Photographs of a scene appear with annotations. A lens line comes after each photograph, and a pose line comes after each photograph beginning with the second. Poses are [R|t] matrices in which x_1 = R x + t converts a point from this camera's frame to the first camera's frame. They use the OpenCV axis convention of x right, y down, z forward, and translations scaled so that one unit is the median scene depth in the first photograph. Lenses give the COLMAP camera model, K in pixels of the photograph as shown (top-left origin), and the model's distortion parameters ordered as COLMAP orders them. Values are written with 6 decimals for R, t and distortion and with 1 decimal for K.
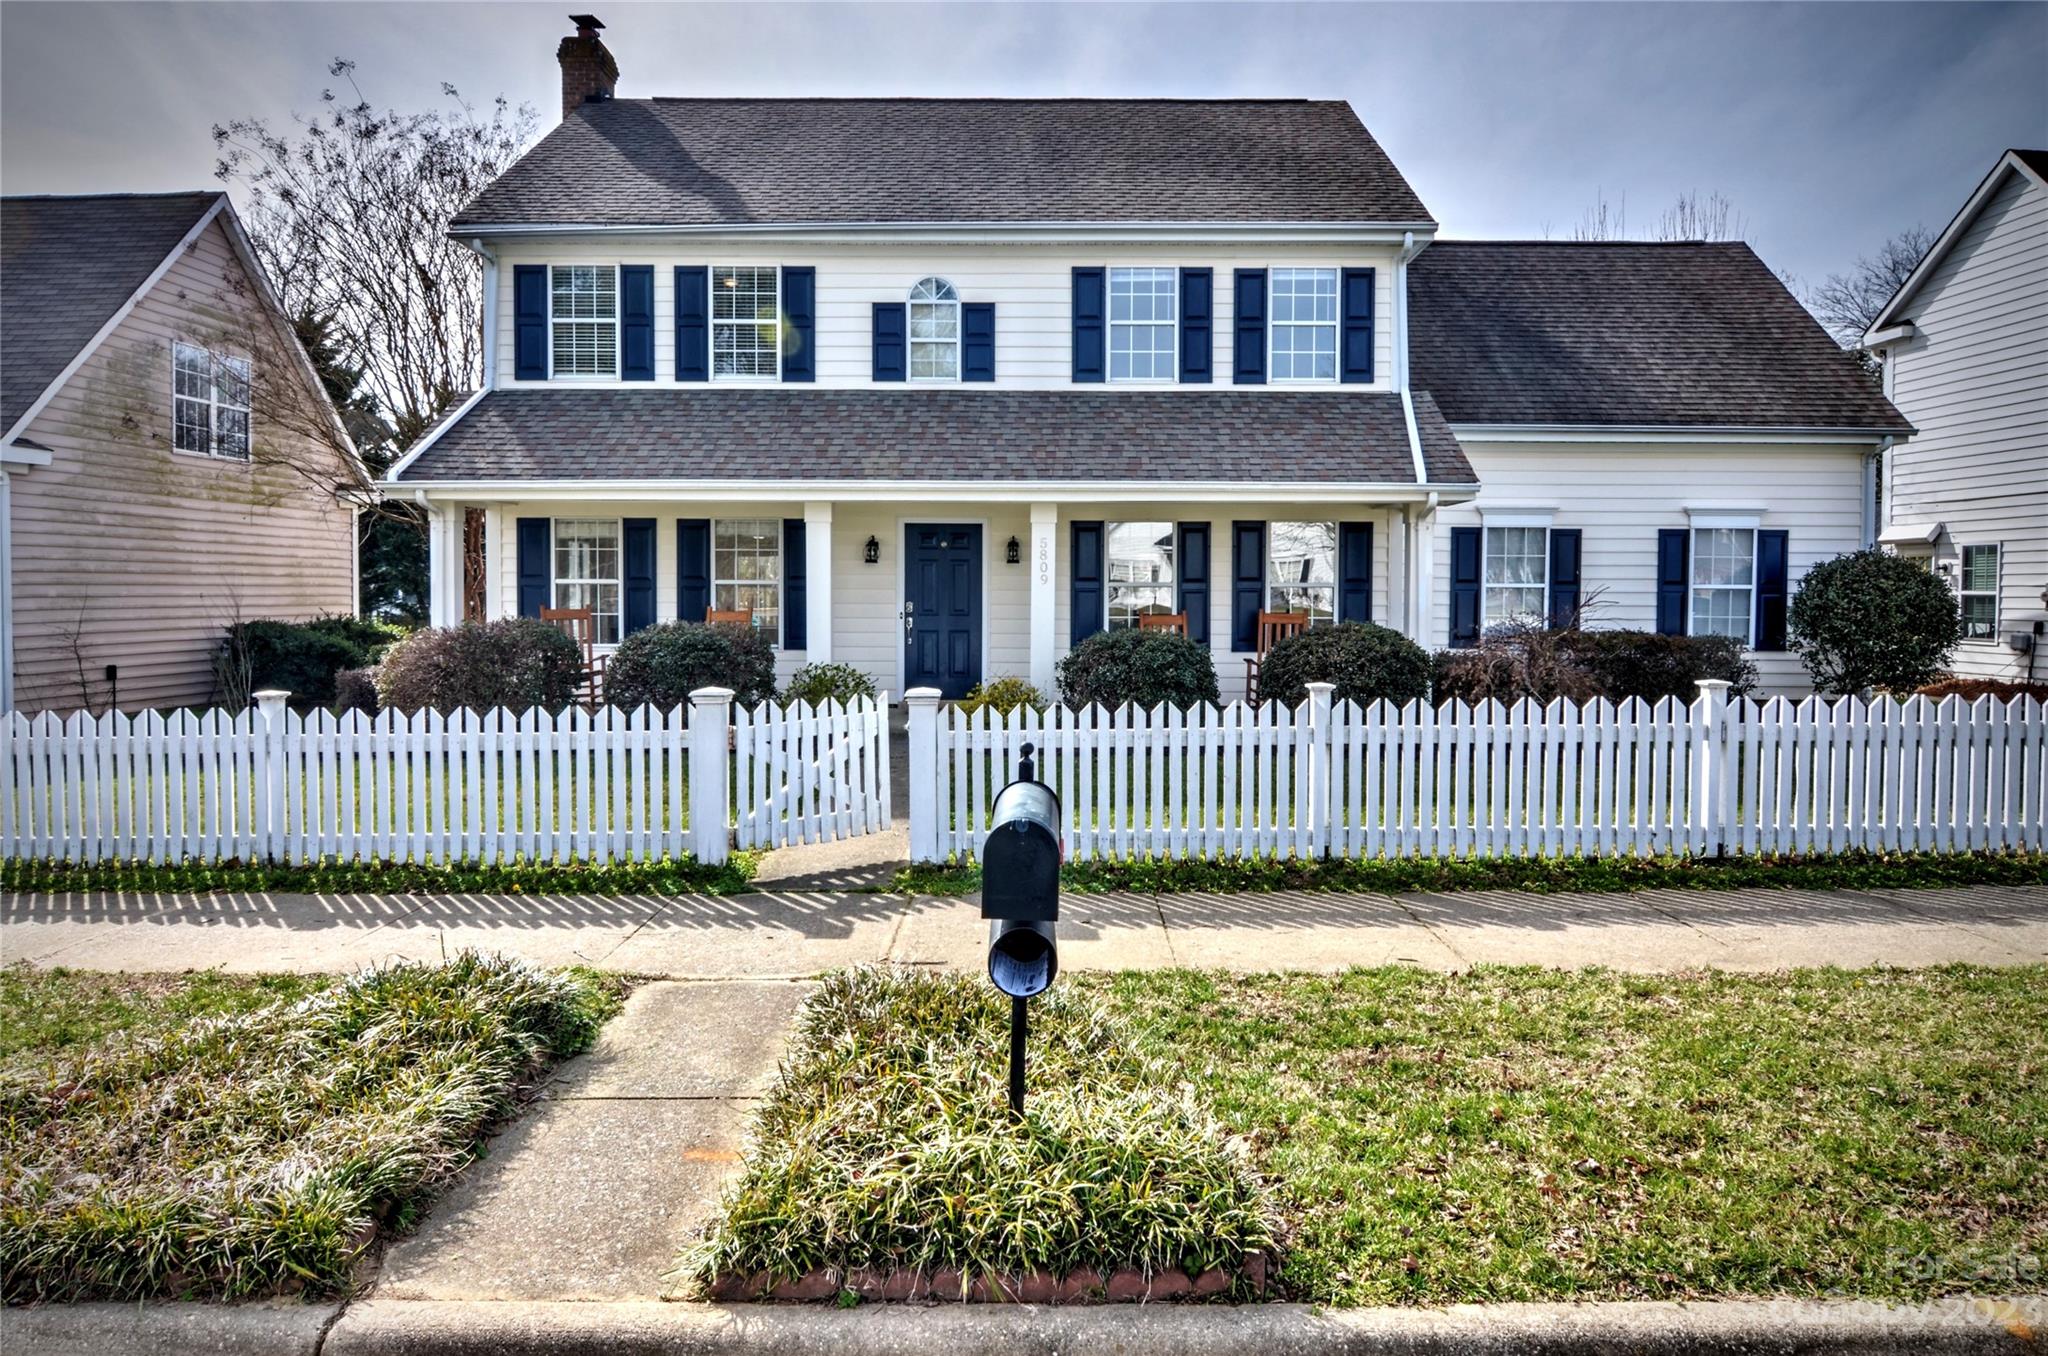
lens RADIAL K [[1236.2, 0, 1021.4], [0, 1236.2, 620.8], [0, 0, 1]] dist [0.019527, 0.000546]
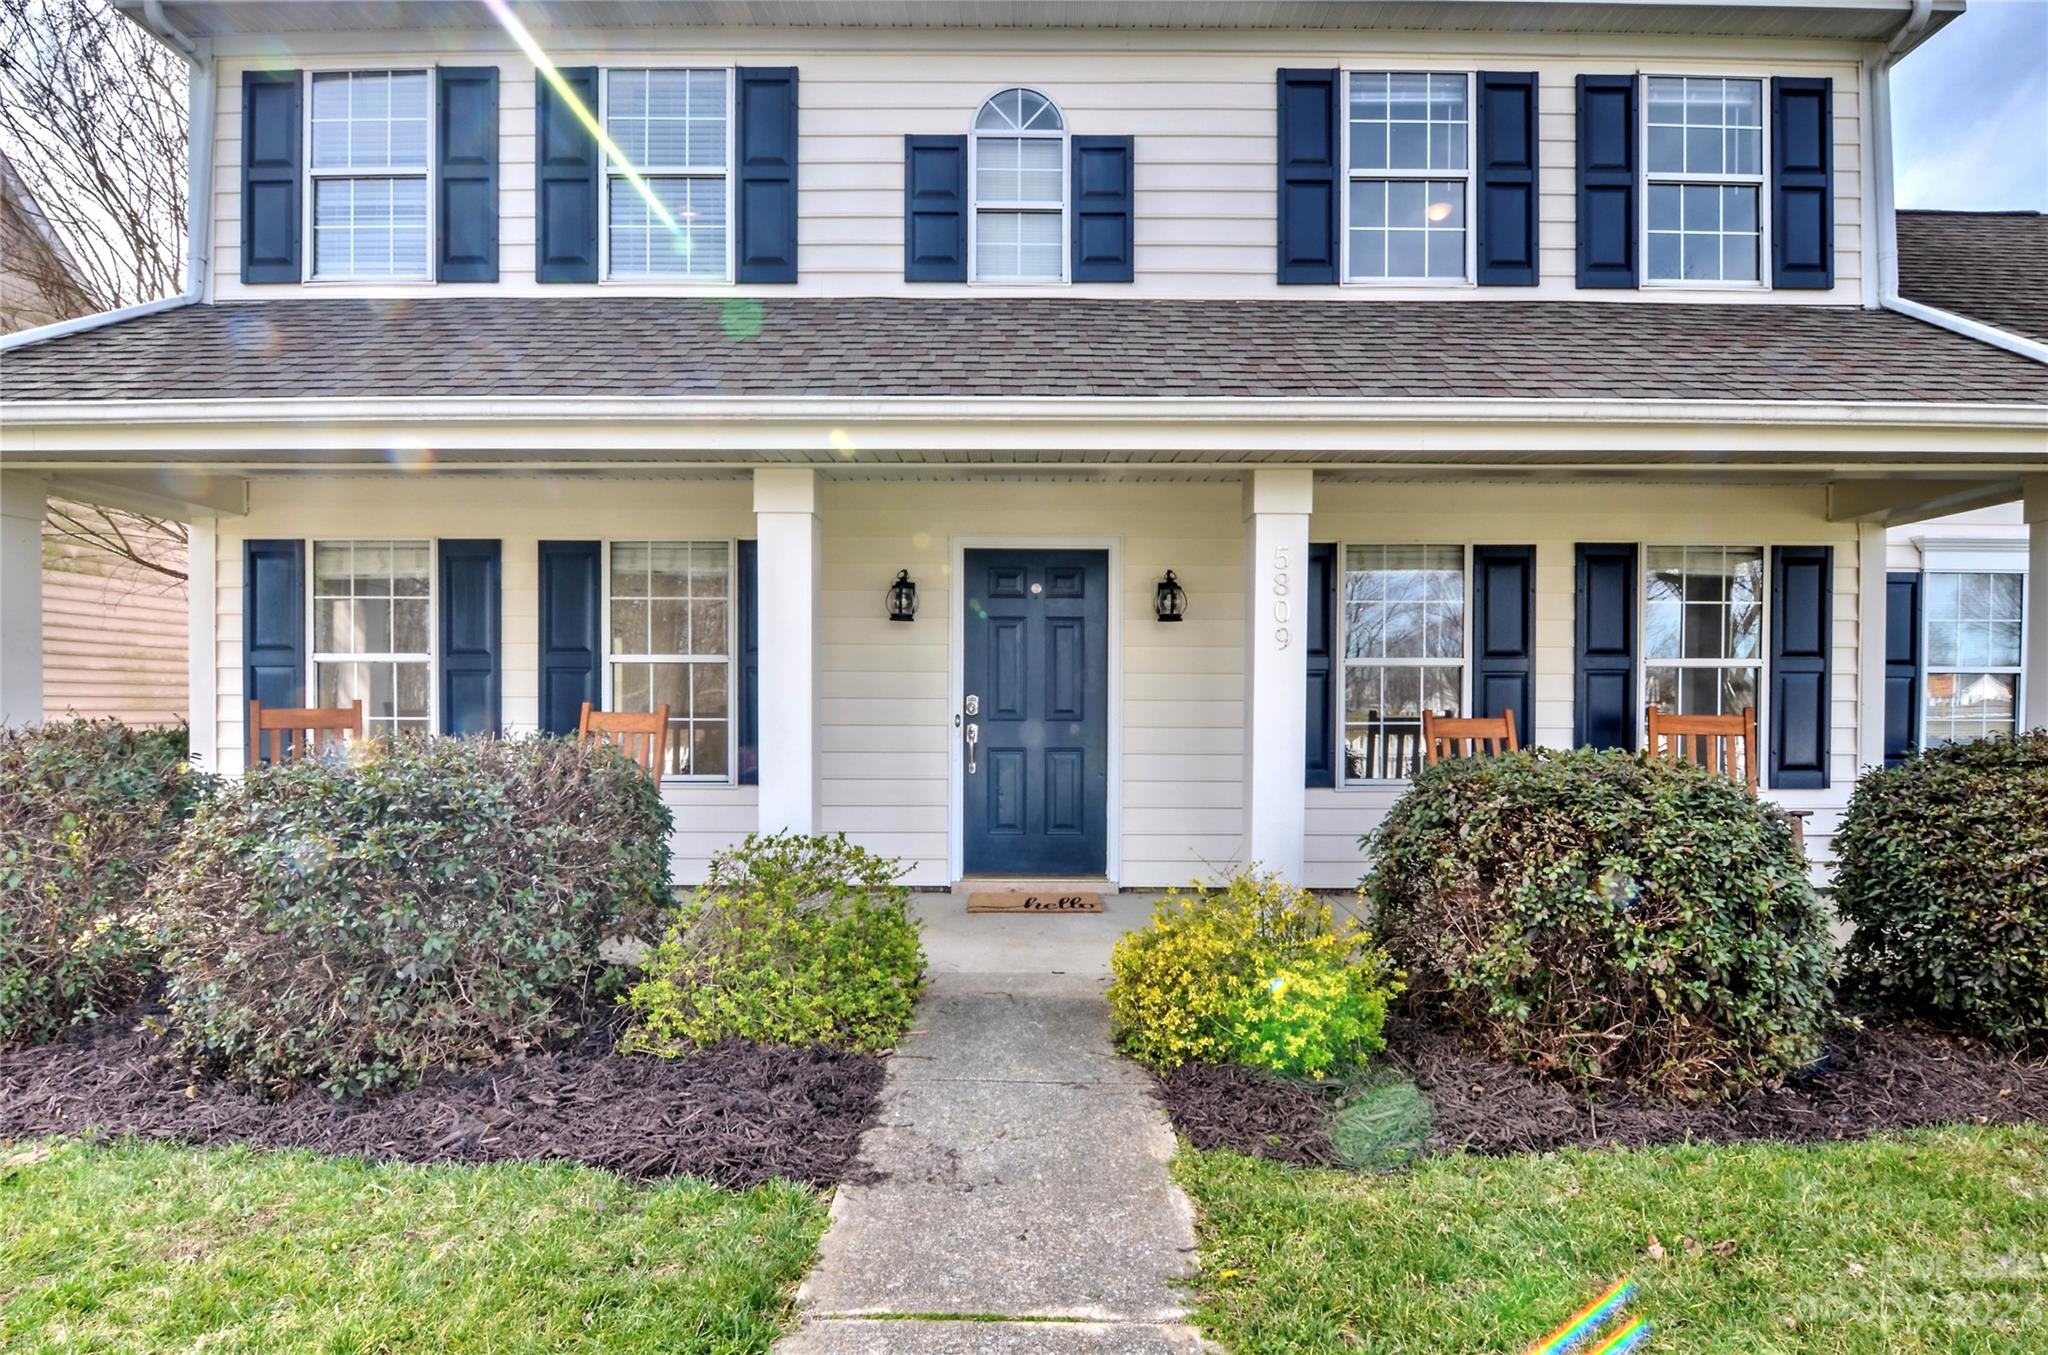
lens RADIAL K [[960.1, 0, 1023.0], [0, 960.1, 709.6], [0, 0, 1]] dist [-0.001402, -0.000501]
pose [[0.999996, -0.000685, 0.002742, -0.070436], [0.000740, 0.999801, -0.019937, -0.000650], [-0.002728, 0.019939, 0.999797, 0.588711]]
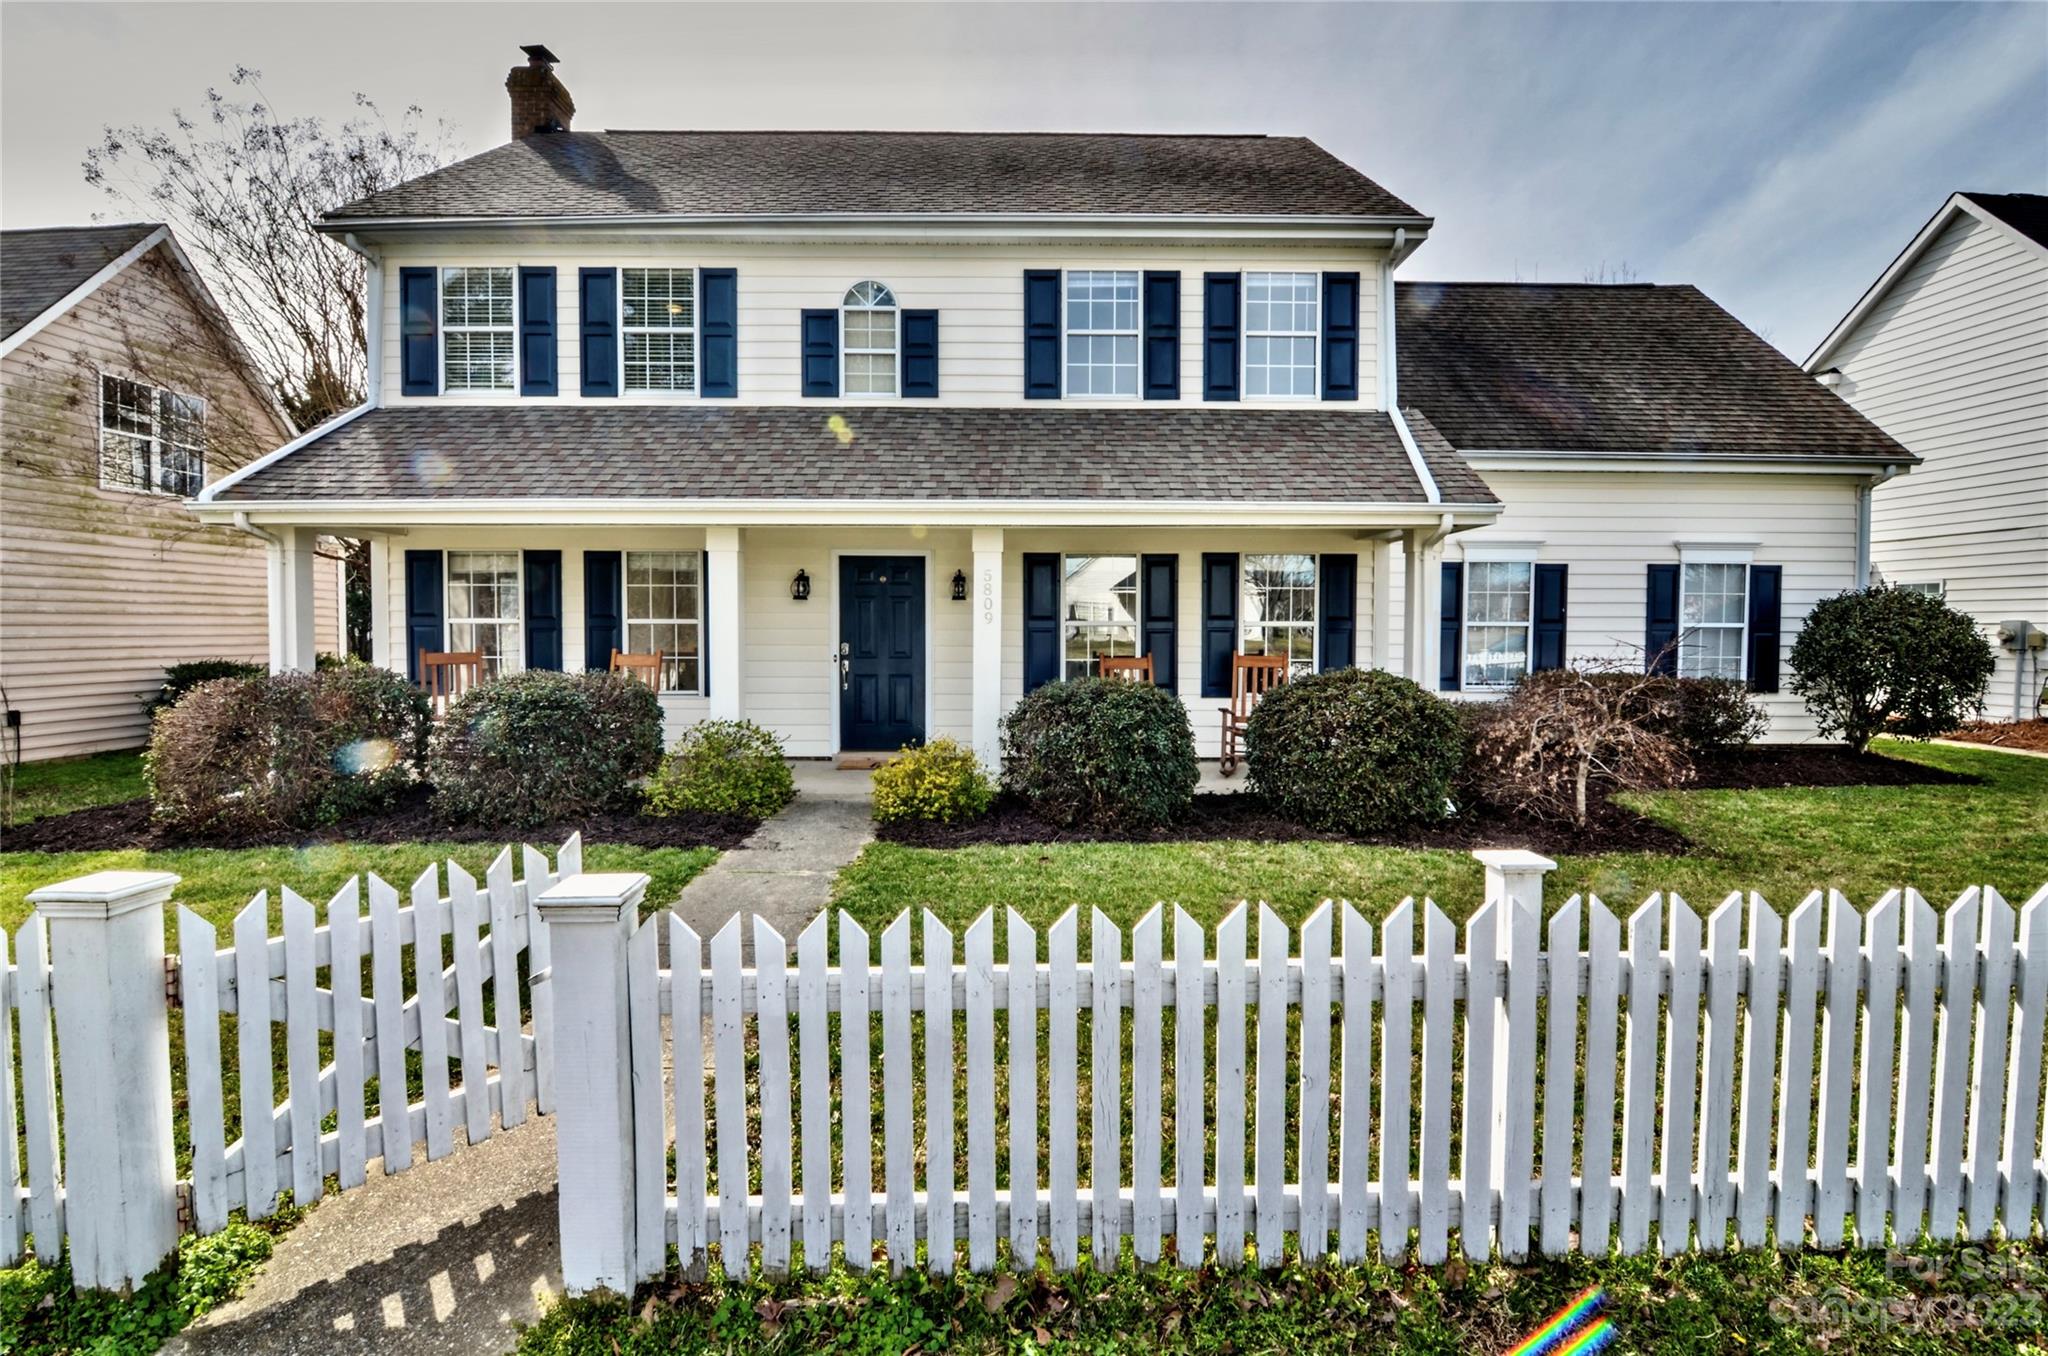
lens RADIAL K [[930.5, 0, 1022.8], [0, 930.5, 650.7], [0, 0, 1]] dist [0.000101, -0.000168]
pose [[0.999906, -0.001748, 0.013628, 0.030183], [0.001720, 0.999996, 0.002074, -0.011011], [-0.013632, -0.002051, 0.999905, 0.323851]]
